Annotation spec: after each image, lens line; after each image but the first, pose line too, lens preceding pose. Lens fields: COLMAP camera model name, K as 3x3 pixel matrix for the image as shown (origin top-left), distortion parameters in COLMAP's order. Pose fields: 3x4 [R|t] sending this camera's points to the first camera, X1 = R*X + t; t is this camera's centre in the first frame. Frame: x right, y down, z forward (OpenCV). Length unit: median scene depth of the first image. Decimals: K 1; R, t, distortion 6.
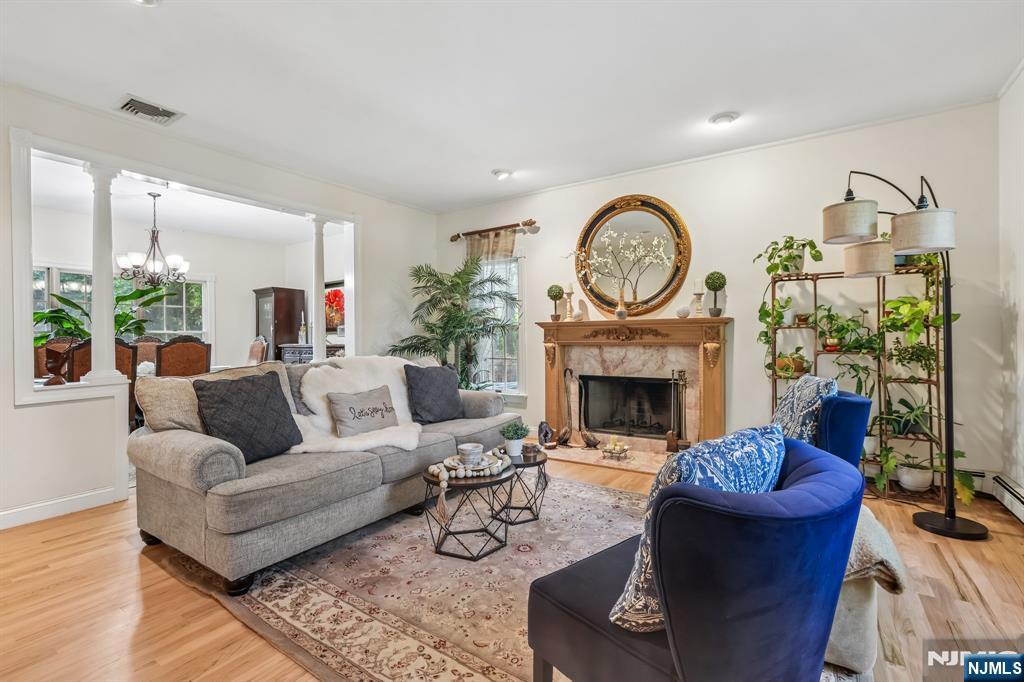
lens RADIAL K [[464.4, 0, 516.5], [0, 464.4, 341.9], [0, 0, 1]] dist [-0.017368, 0.005858]
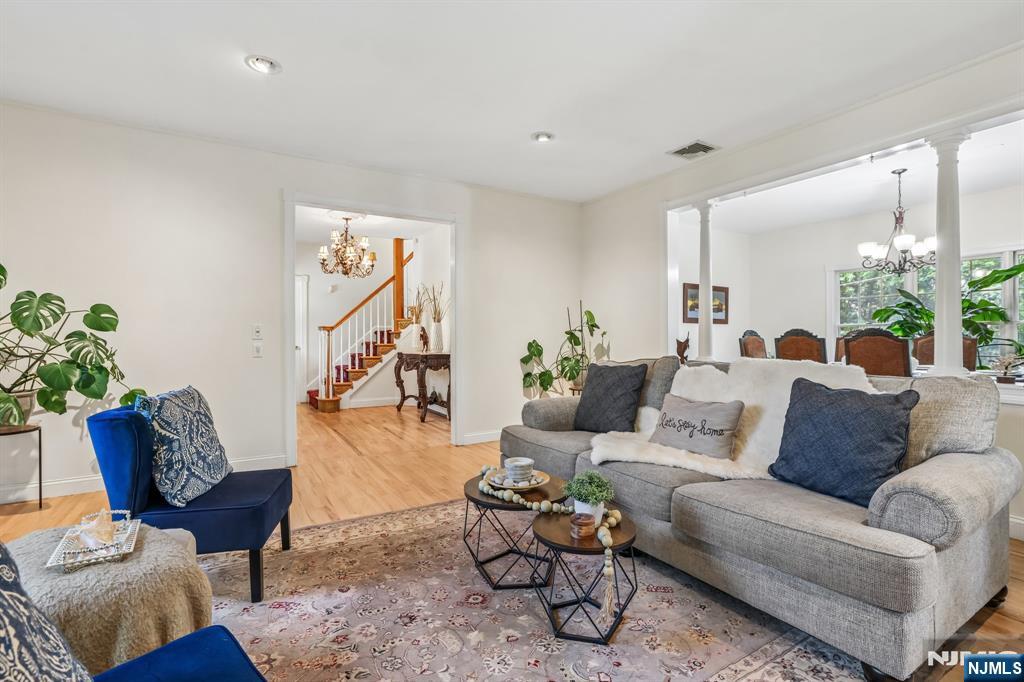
lens RADIAL K [[464.4, 0, 502.9], [0, 464.4, 334.4], [0, 0, 1]] dist [-0.017368, 0.005858]
pose [[-0.435834, 0.007029, -0.899999, 0.398400], [-0.001906, 0.999960, 0.008733, -0.009861], [0.900025, 0.005521, -0.435804, 0.776600]]
